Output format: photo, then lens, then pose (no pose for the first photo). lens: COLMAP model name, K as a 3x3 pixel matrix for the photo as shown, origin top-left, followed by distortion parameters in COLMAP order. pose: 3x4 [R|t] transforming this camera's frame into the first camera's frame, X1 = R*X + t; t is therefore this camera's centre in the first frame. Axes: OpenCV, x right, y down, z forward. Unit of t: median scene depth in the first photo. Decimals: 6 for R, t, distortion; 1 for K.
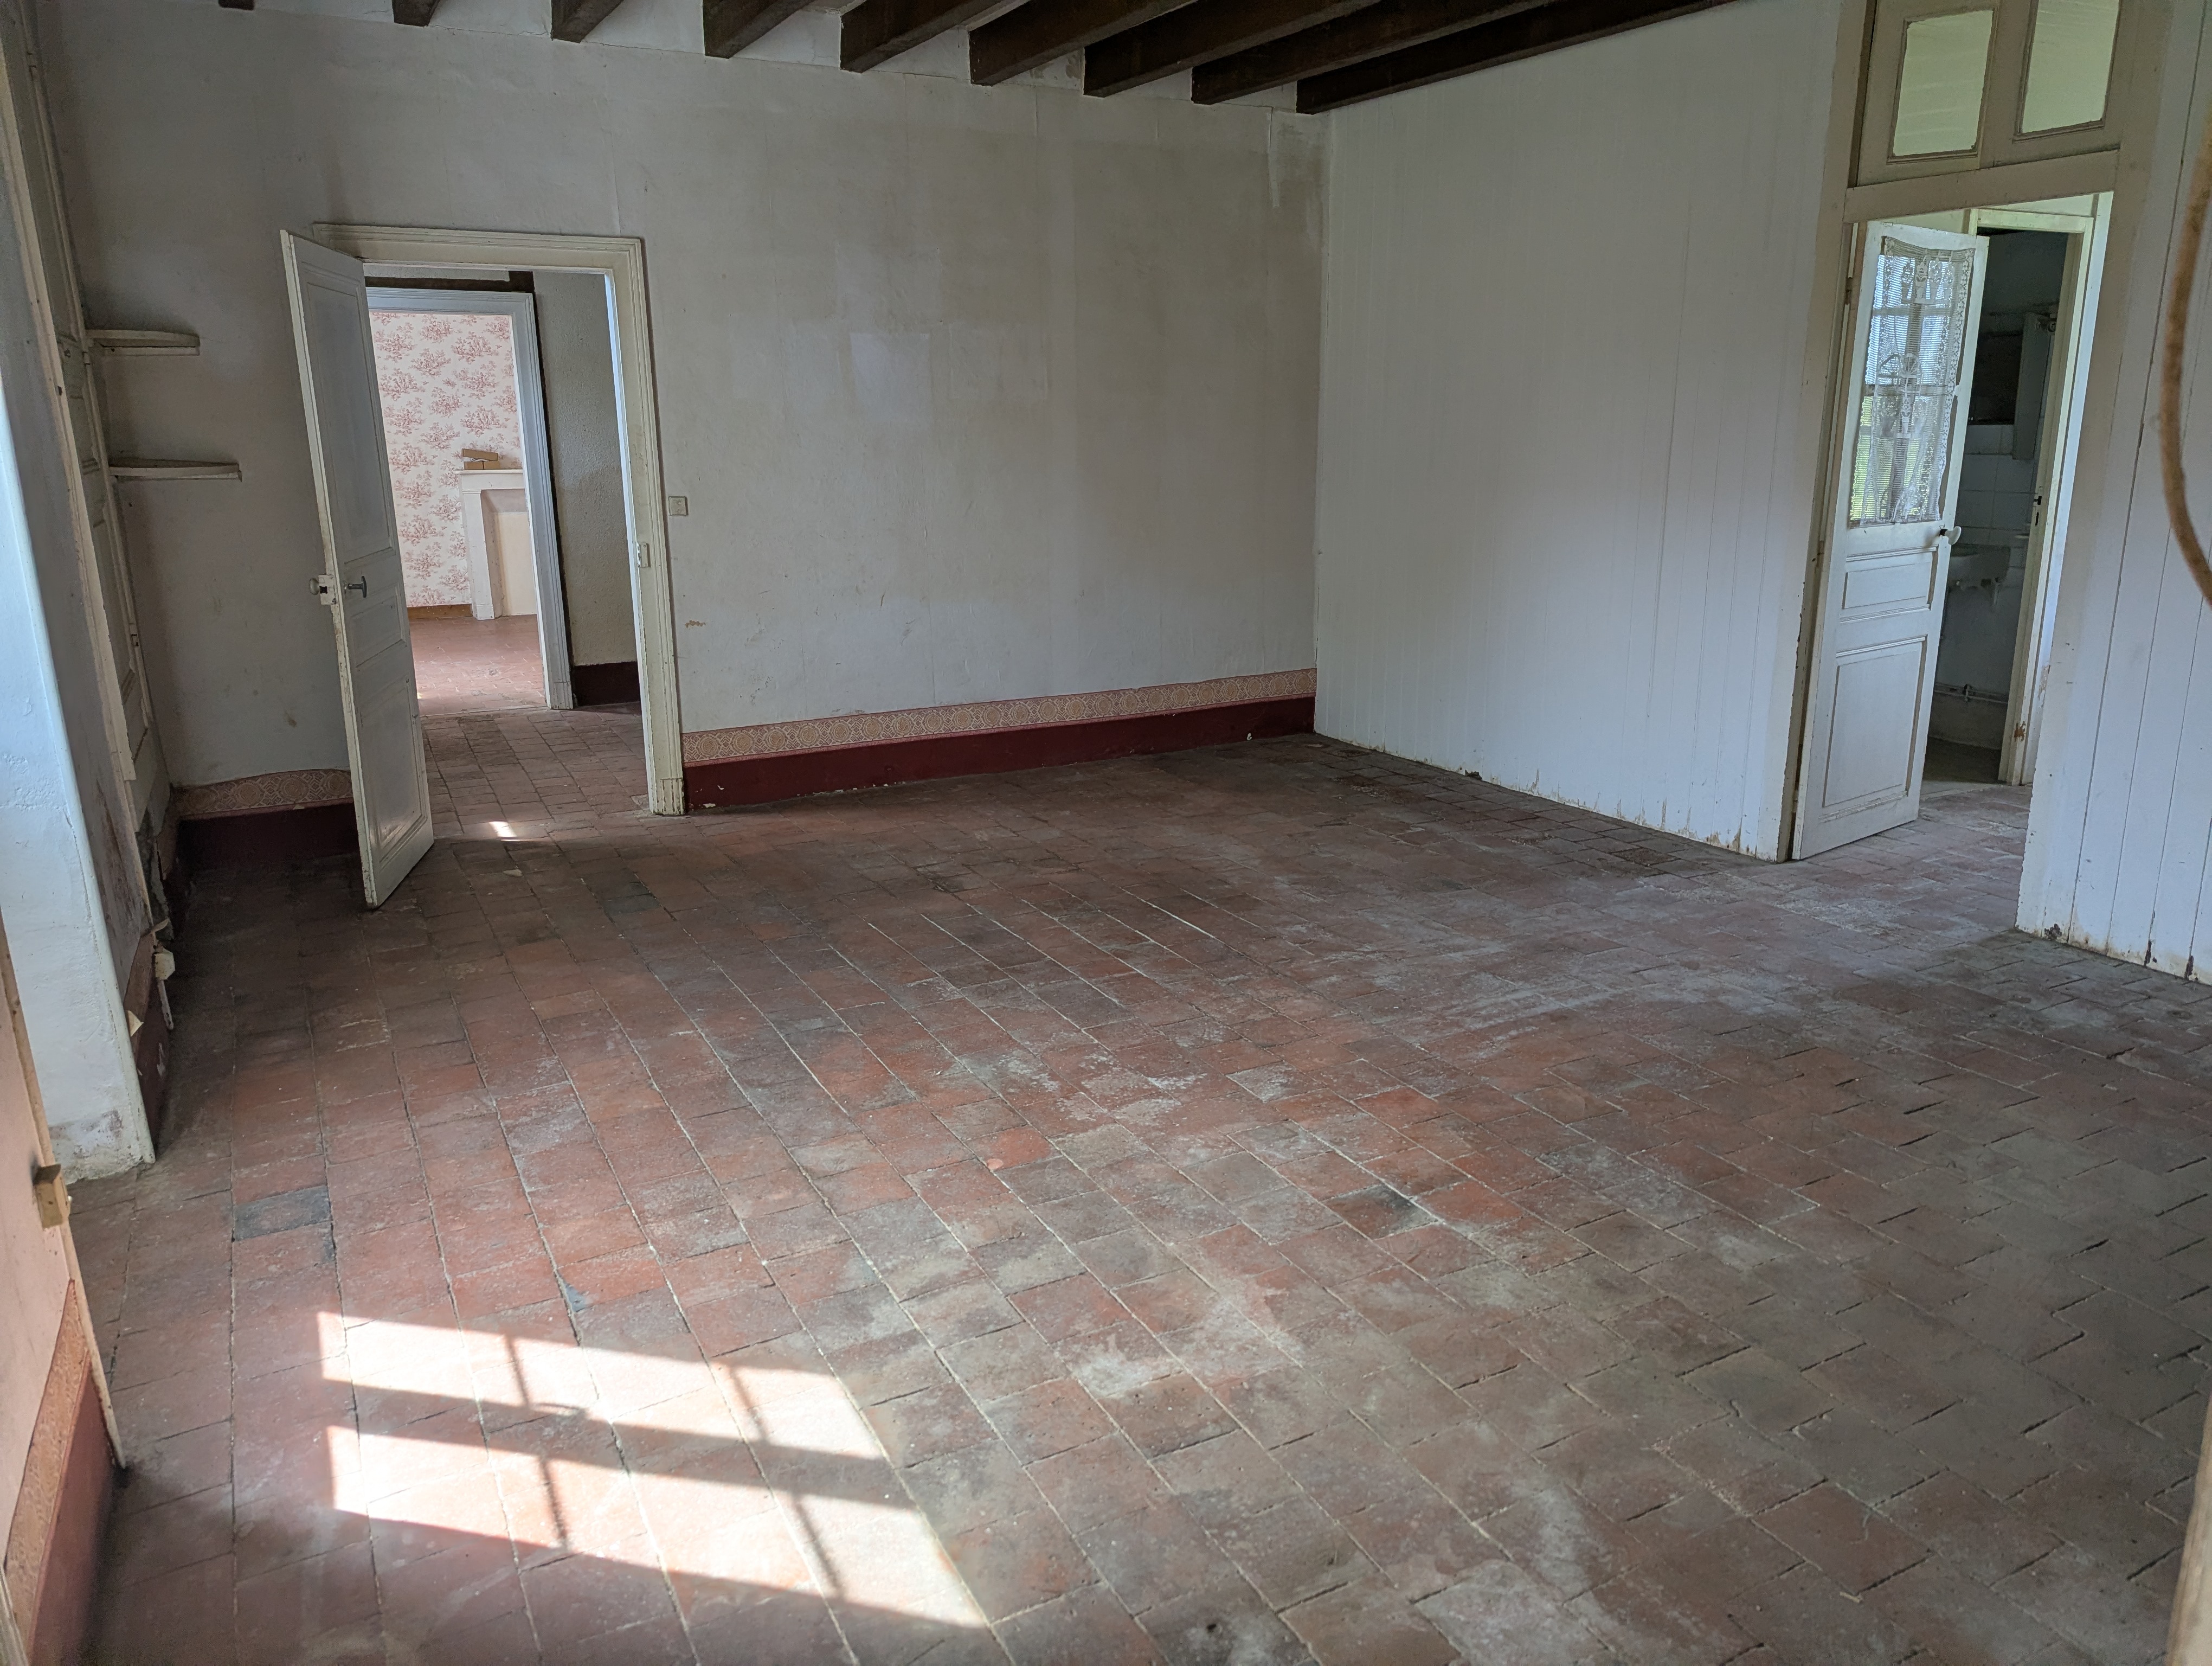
lens RADIAL K [[1562.4, 0, 1106.0], [0, 1562.4, 833.0], [0, 0, 1]] dist [0.069409, -0.059205]
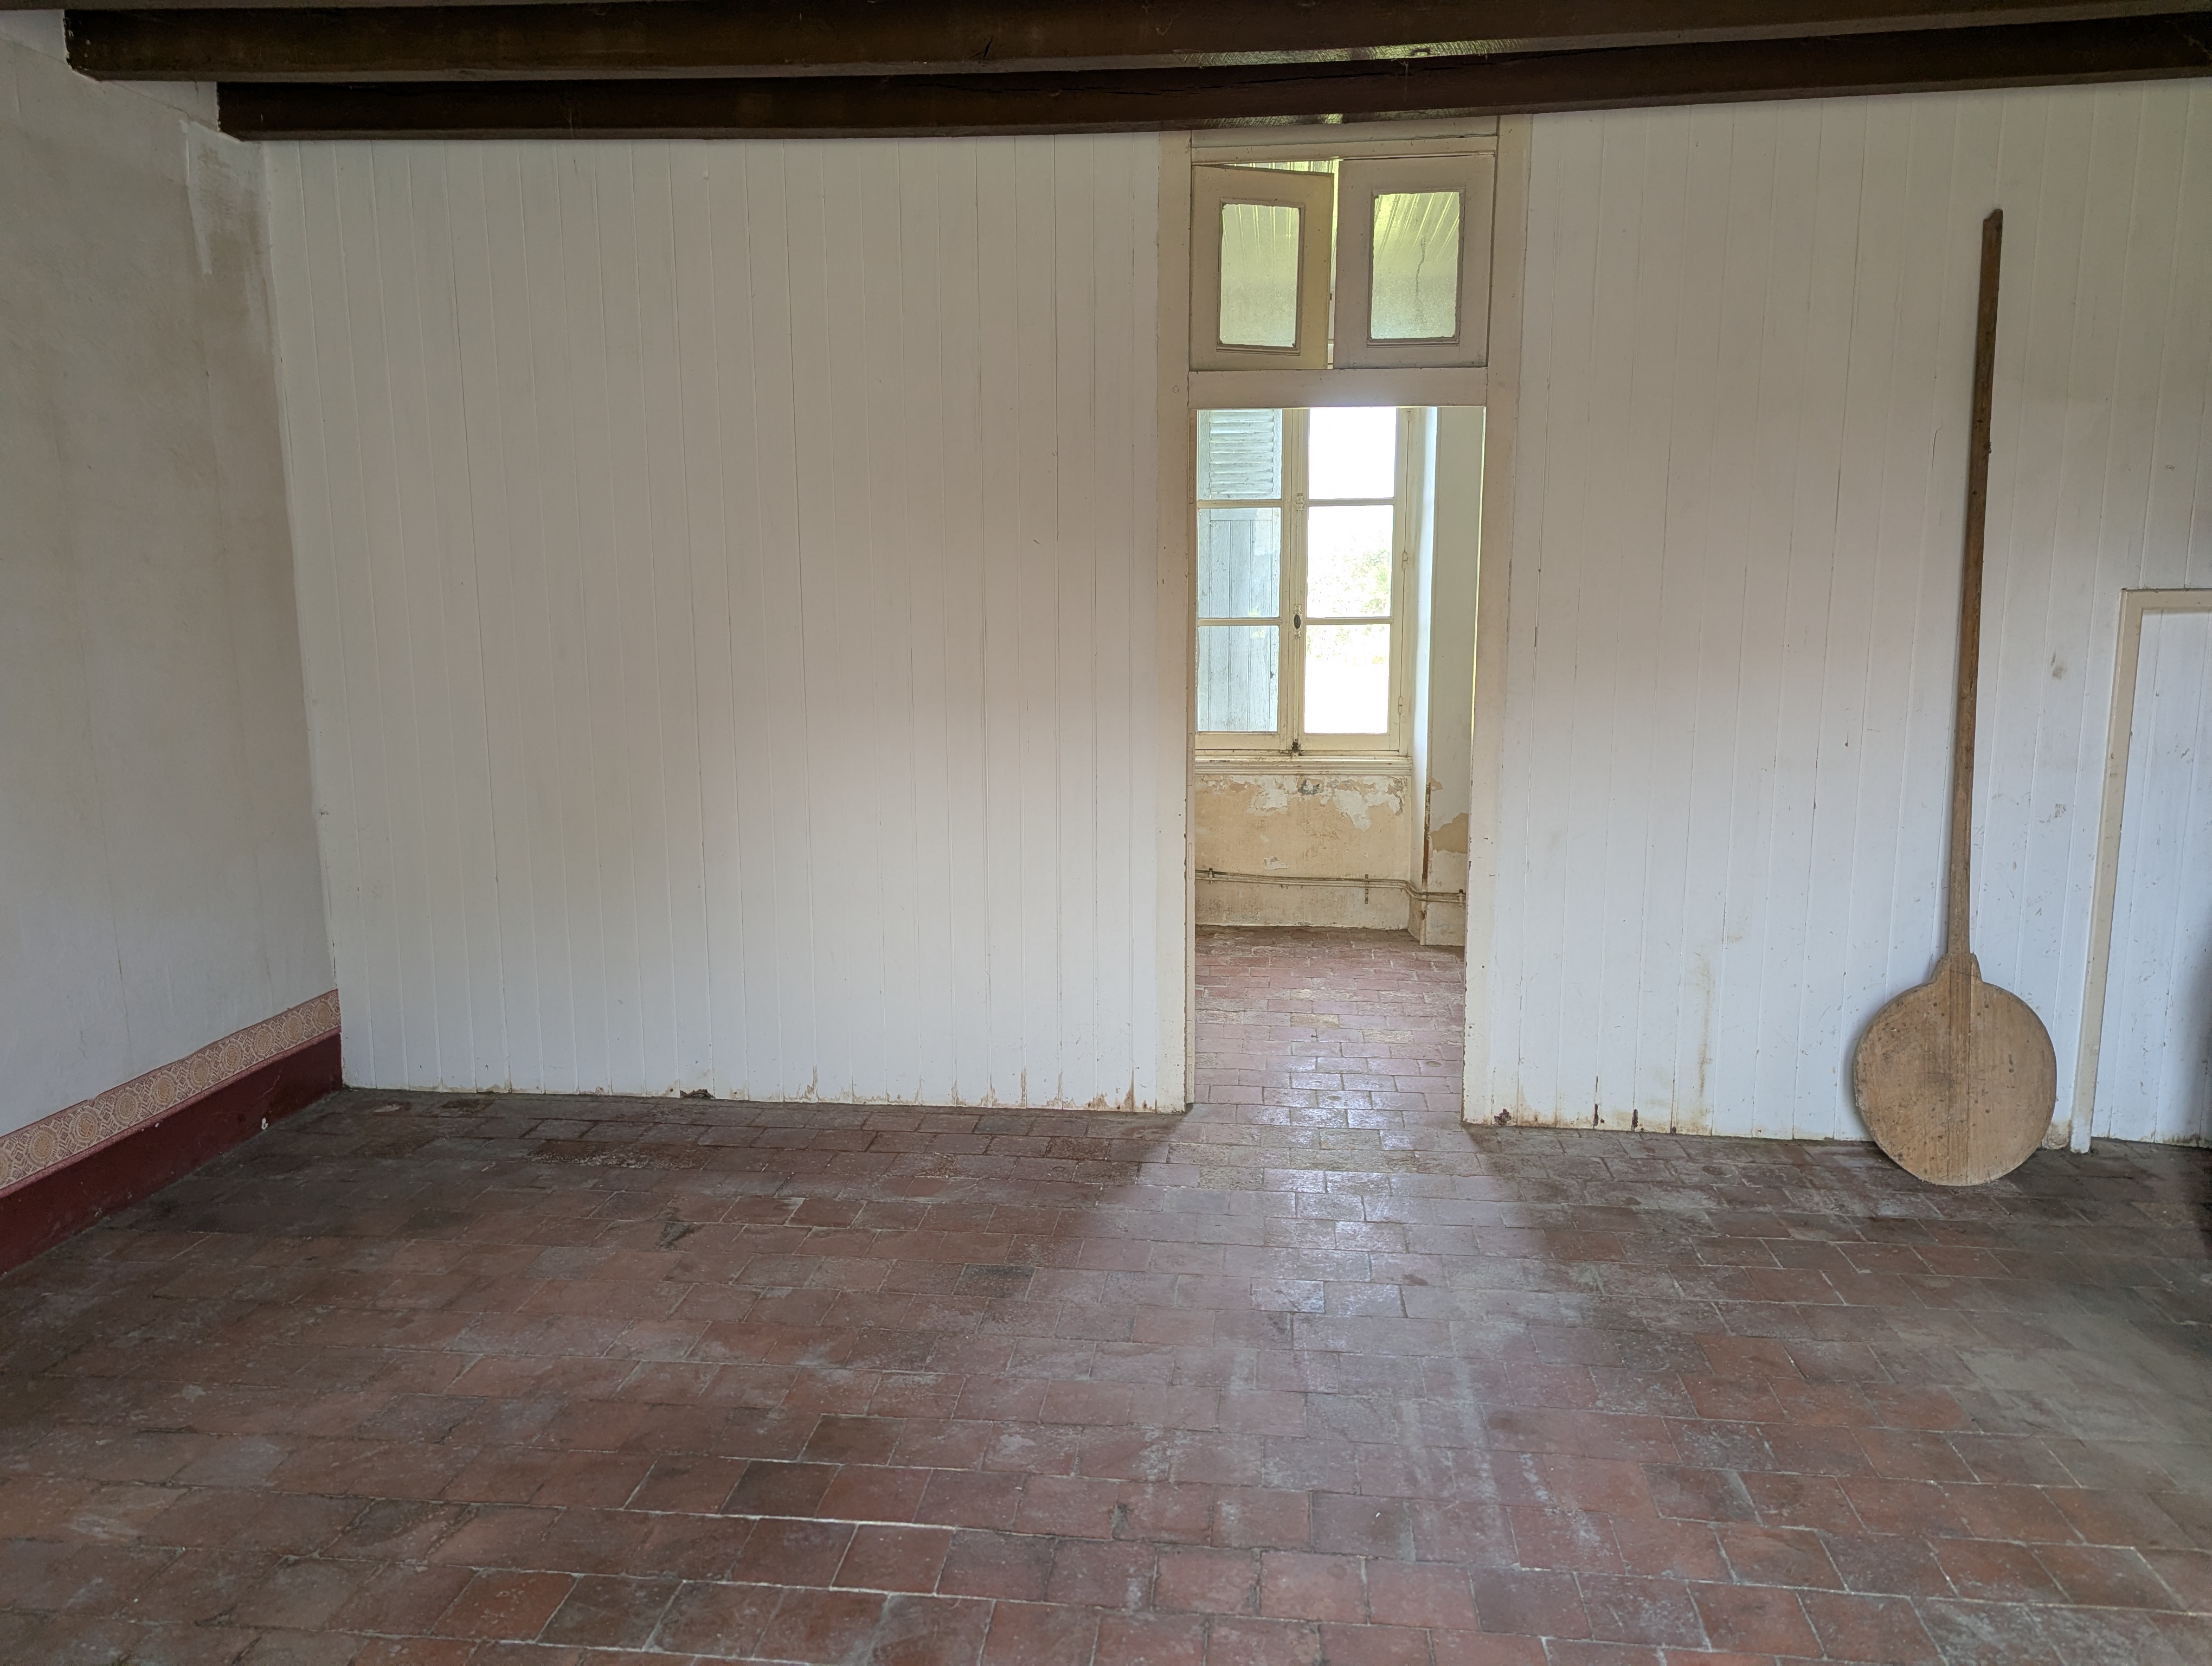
lens RADIAL K [[1562.4, 0, 1106.0], [0, 1562.4, 833.0], [0, 0, 1]] dist [0.069409, -0.059205]
pose [[0.560756, -0.124446, 0.818576, -0.291378], [0.207115, 0.978293, 0.006846, -0.148408], [-0.801659, 0.165700, 0.574358, 0.512581]]
